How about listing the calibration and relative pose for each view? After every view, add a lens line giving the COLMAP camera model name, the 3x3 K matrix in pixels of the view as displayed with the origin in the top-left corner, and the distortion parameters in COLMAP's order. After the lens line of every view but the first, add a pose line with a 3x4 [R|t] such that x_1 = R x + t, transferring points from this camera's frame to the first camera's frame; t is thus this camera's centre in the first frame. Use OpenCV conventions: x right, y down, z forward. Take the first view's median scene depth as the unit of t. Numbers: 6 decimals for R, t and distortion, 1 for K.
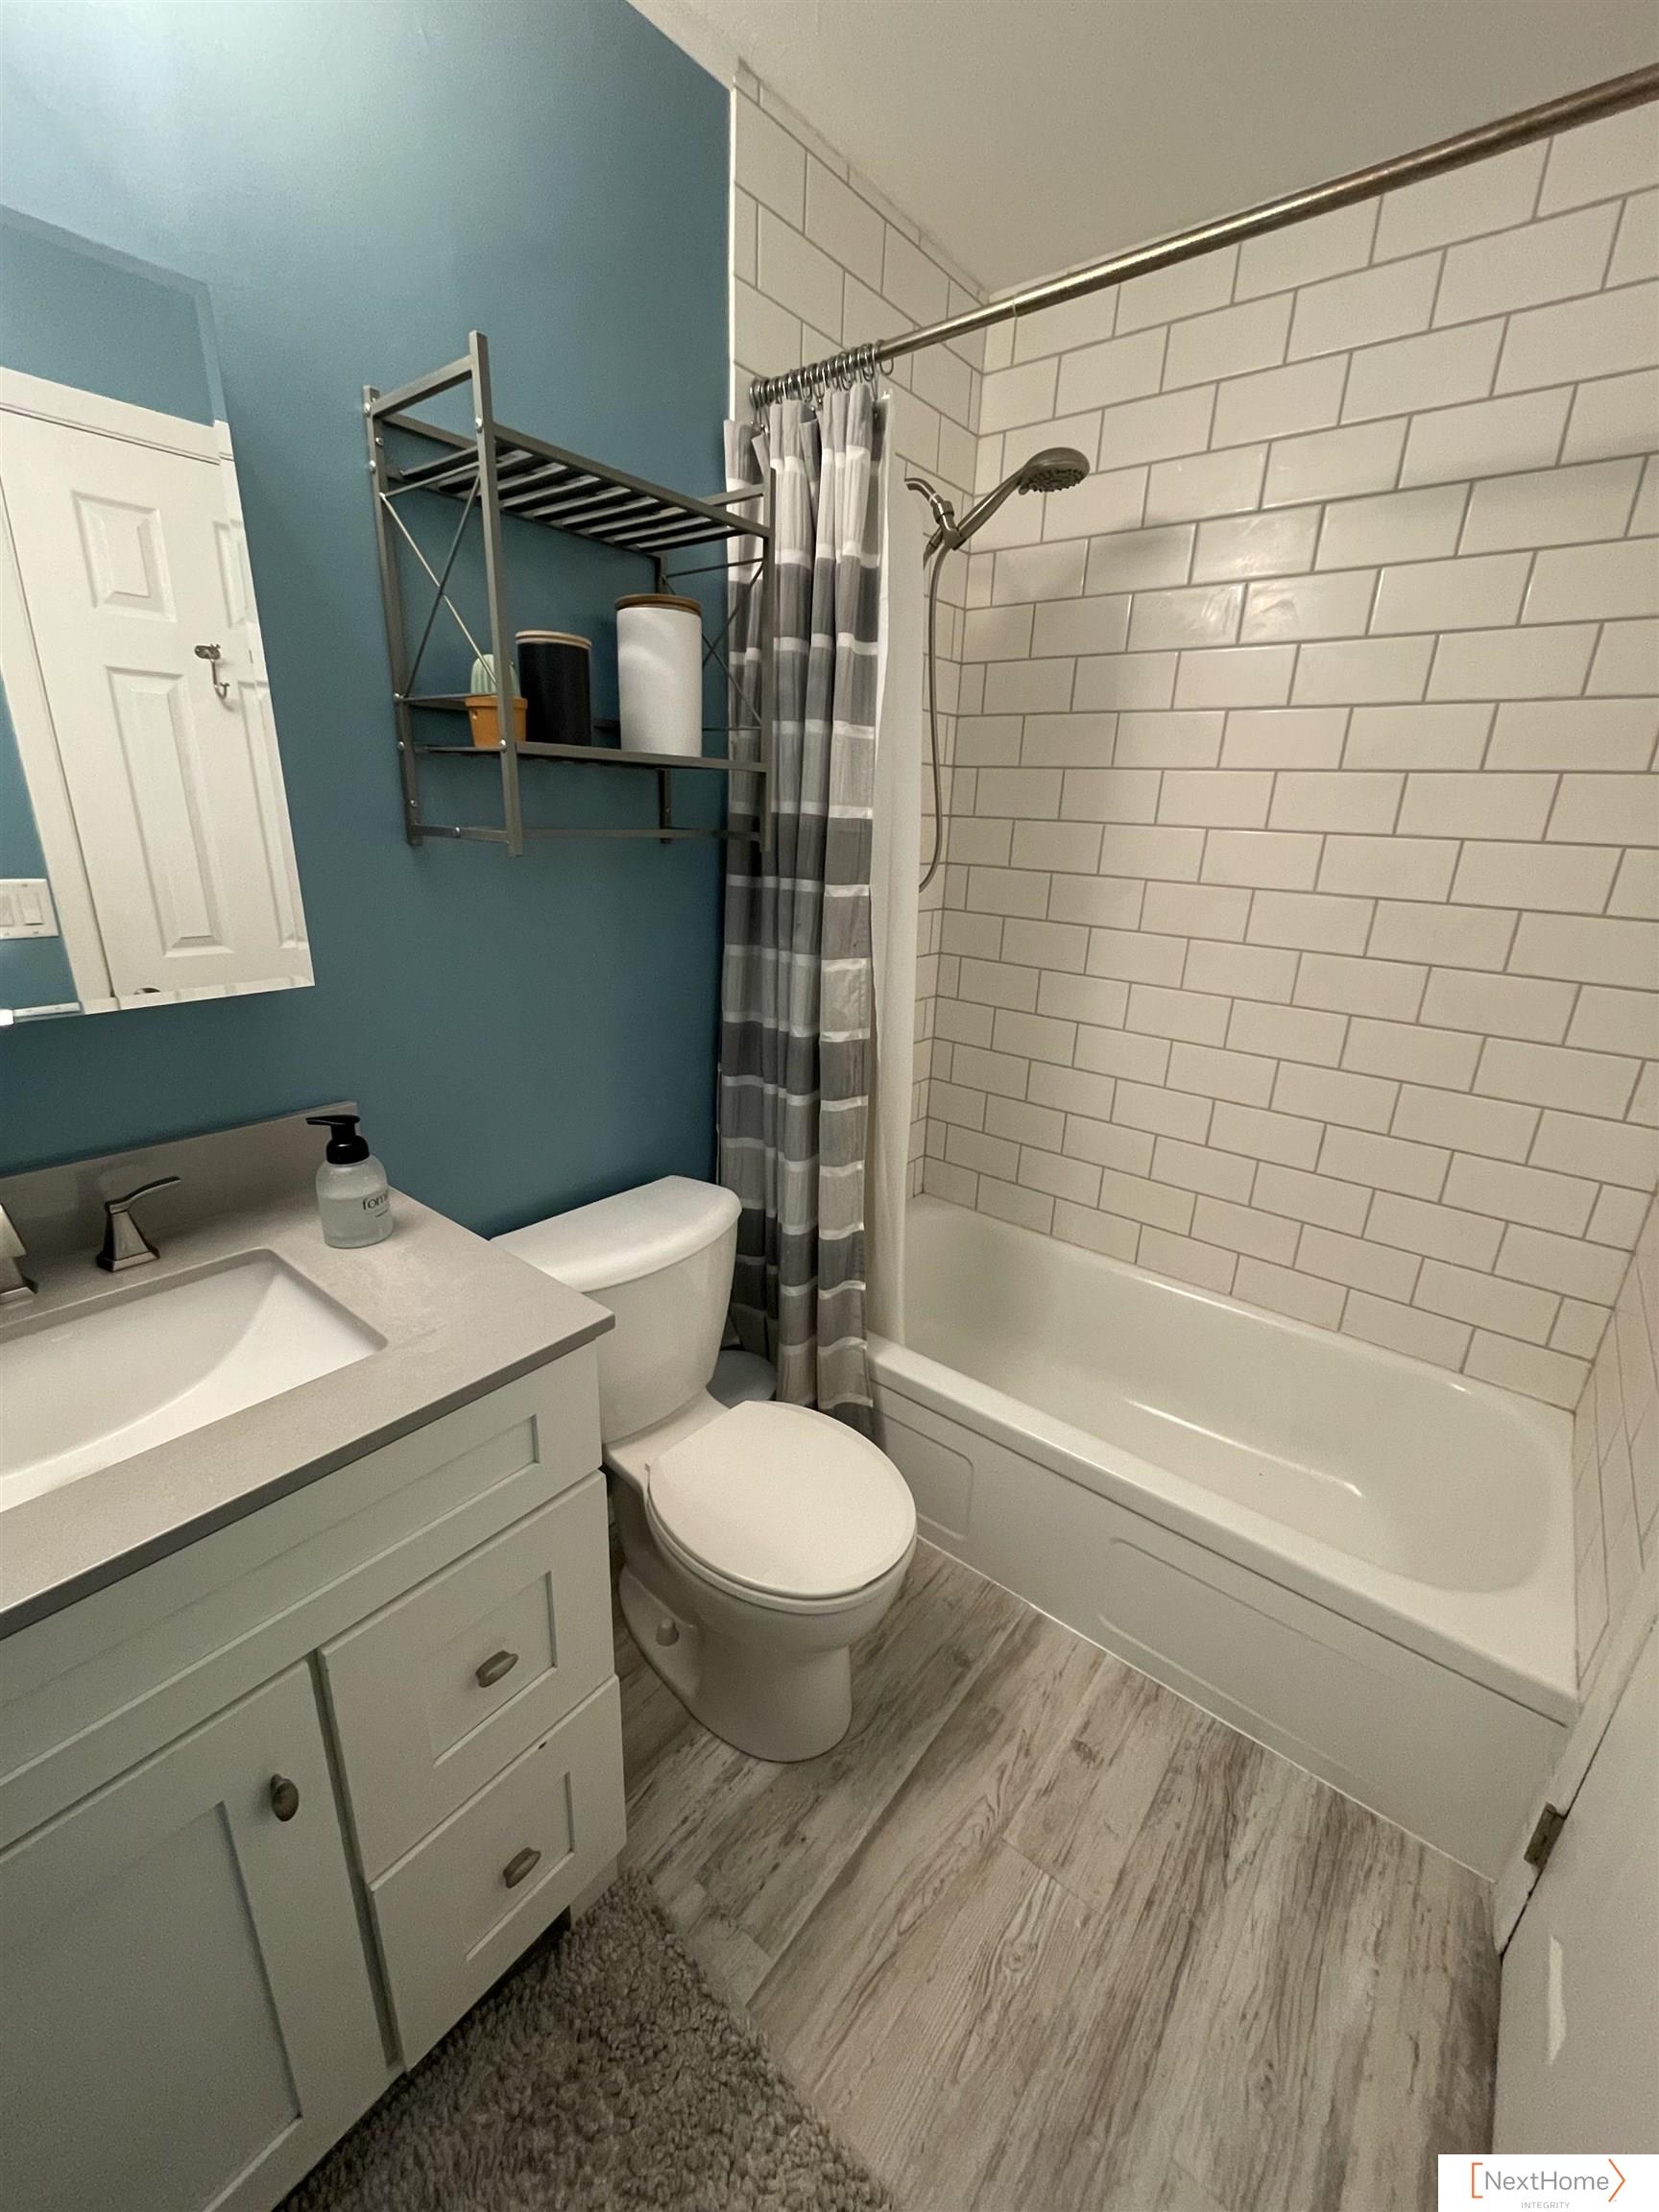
lens RADIAL K [[897.7, 0, 836.0], [0, 897.7, 1103.2], [0, 0, 1]] dist [-0.003915, 0.000380]
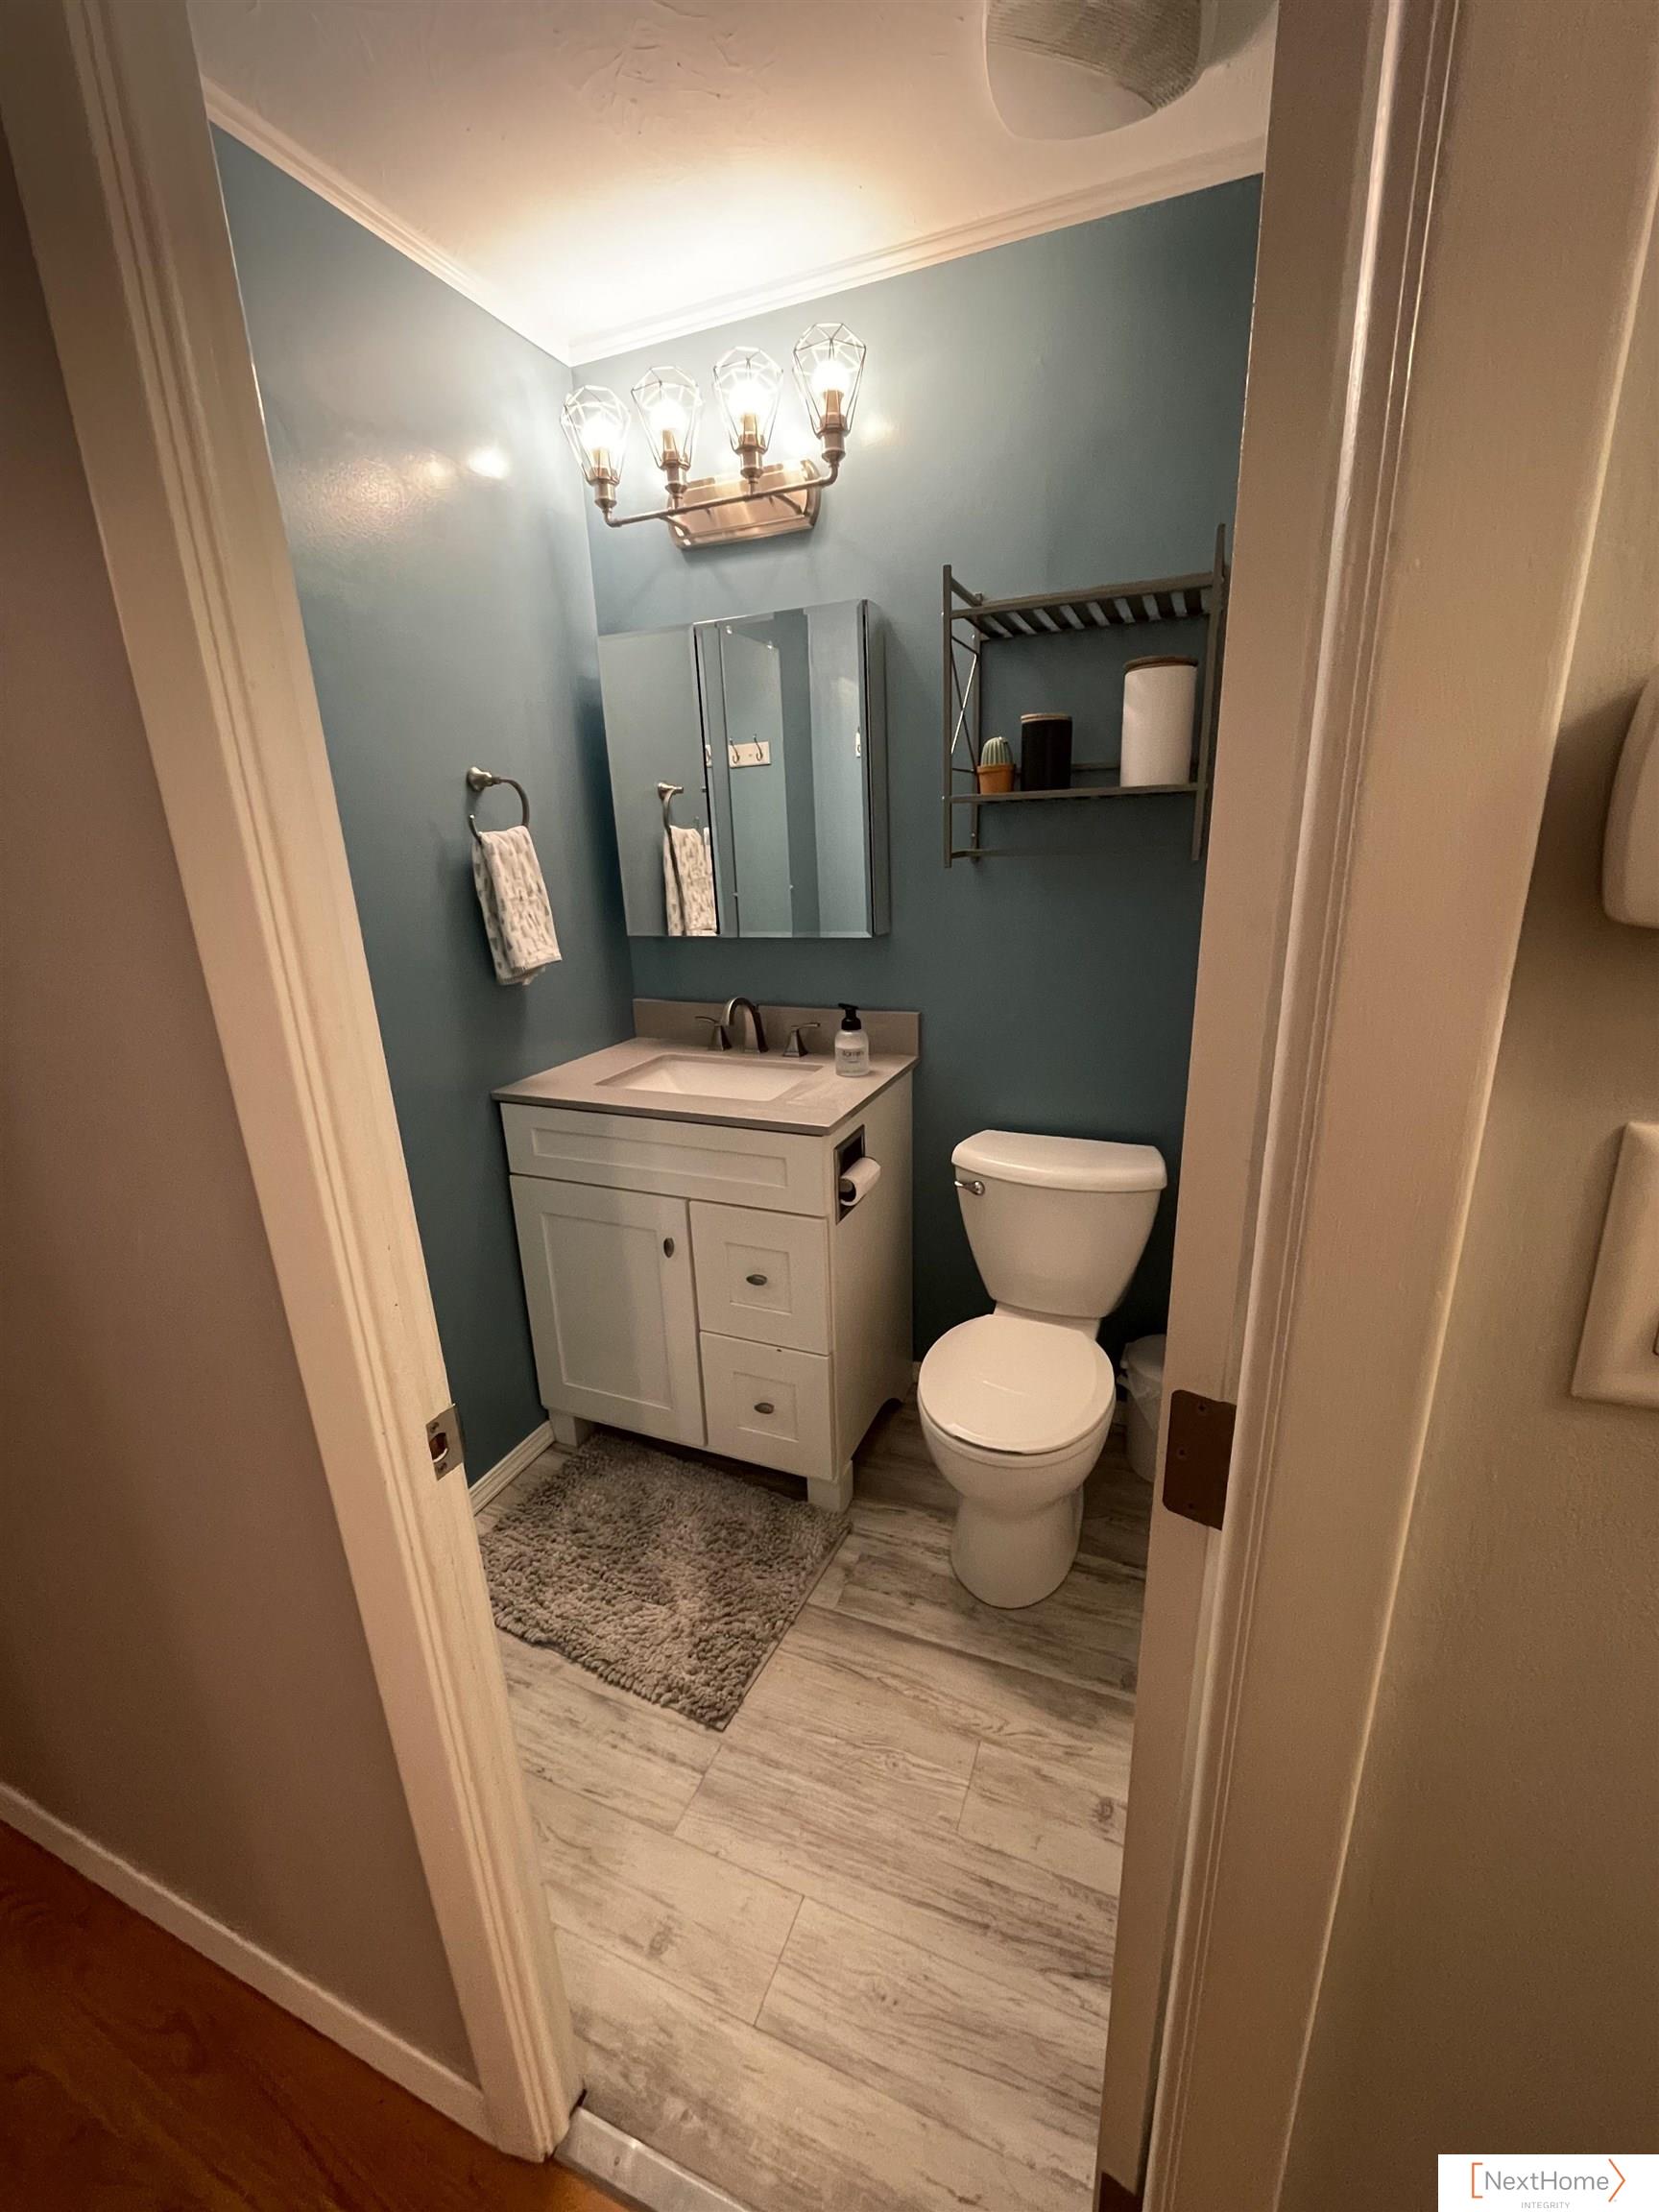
lens RADIAL K [[897.7, 0, 835.3], [0, 897.7, 1116.8], [0, 0, 1]] dist [-0.003915, 0.000380]
pose [[0.268006, 0.229701, -0.935634, 1.057111], [-0.258772, 0.952637, 0.159752, -0.047685], [0.928014, 0.199301, 0.314753, 0.351389]]
